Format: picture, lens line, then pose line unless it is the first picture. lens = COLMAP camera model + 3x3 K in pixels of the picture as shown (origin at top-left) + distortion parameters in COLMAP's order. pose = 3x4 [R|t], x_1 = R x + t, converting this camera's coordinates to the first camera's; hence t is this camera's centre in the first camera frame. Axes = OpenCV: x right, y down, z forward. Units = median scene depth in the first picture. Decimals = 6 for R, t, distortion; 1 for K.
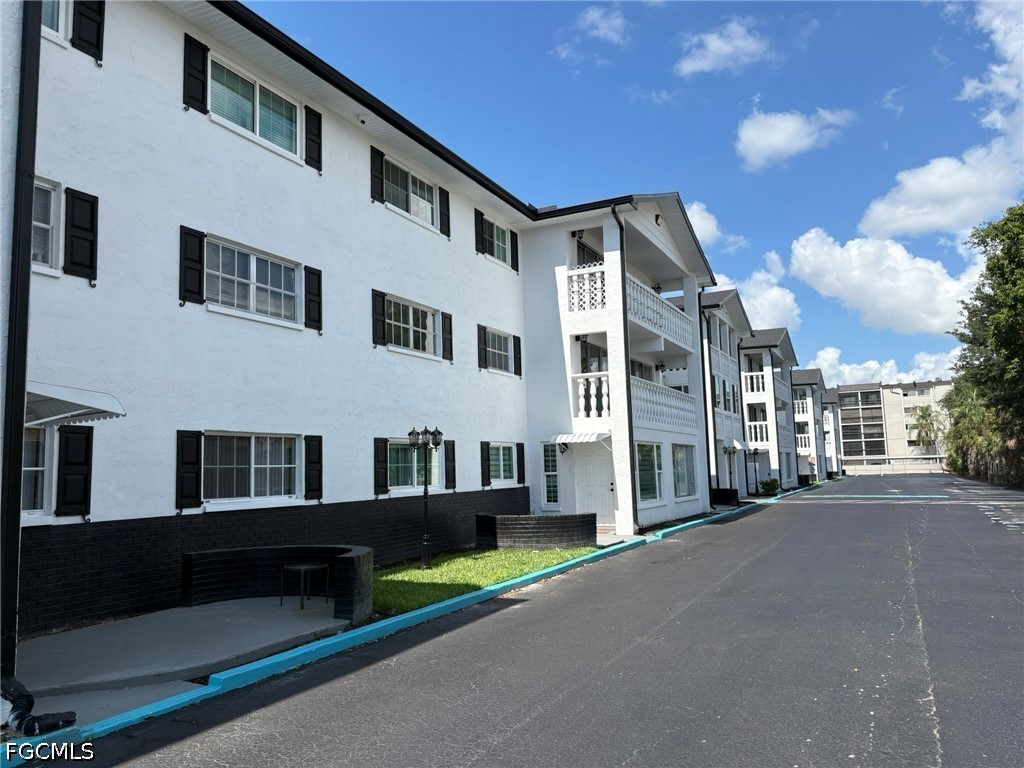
lens RADIAL K [[788.3, 0, 511.6], [0, 788.3, 388.4], [0, 0, 1]] dist [0.043691, -0.032534]
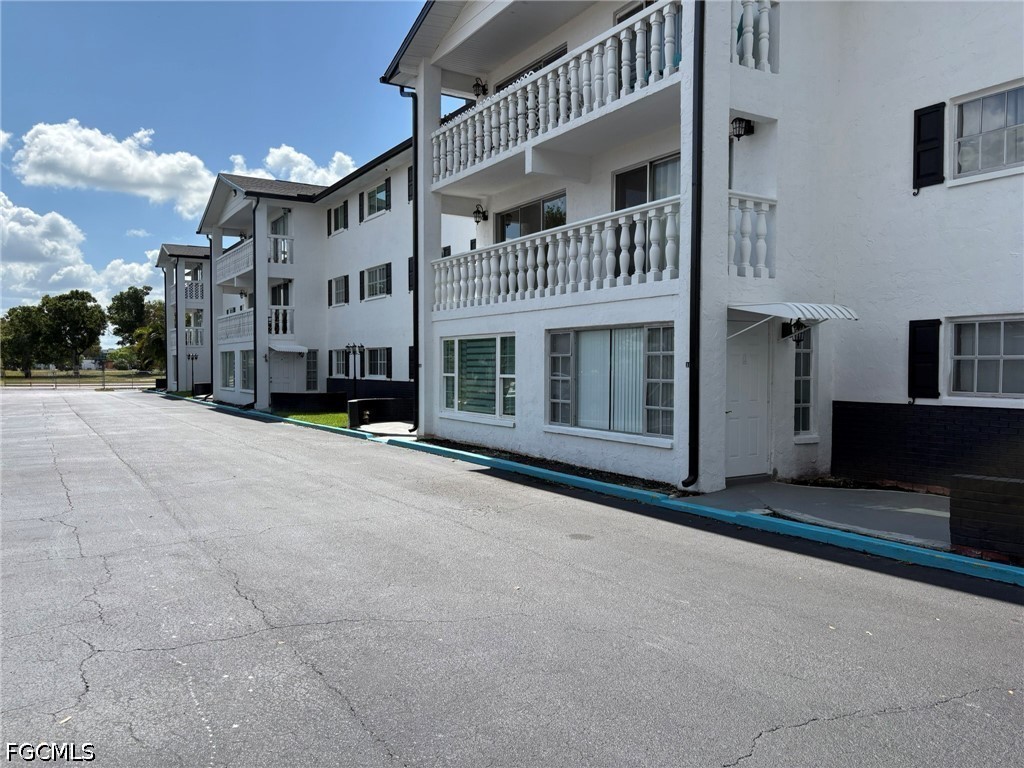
lens RADIAL K [[788.3, 0, 511.6], [0, 788.3, 388.4], [0, 0, 1]] dist [0.043691, -0.032534]
pose [[-0.524386, 0.055216, -0.849689, 0.789254], [0.104278, 0.994548, 0.000274, 0.121986], [0.845072, -0.088460, -0.527285, 1.436404]]
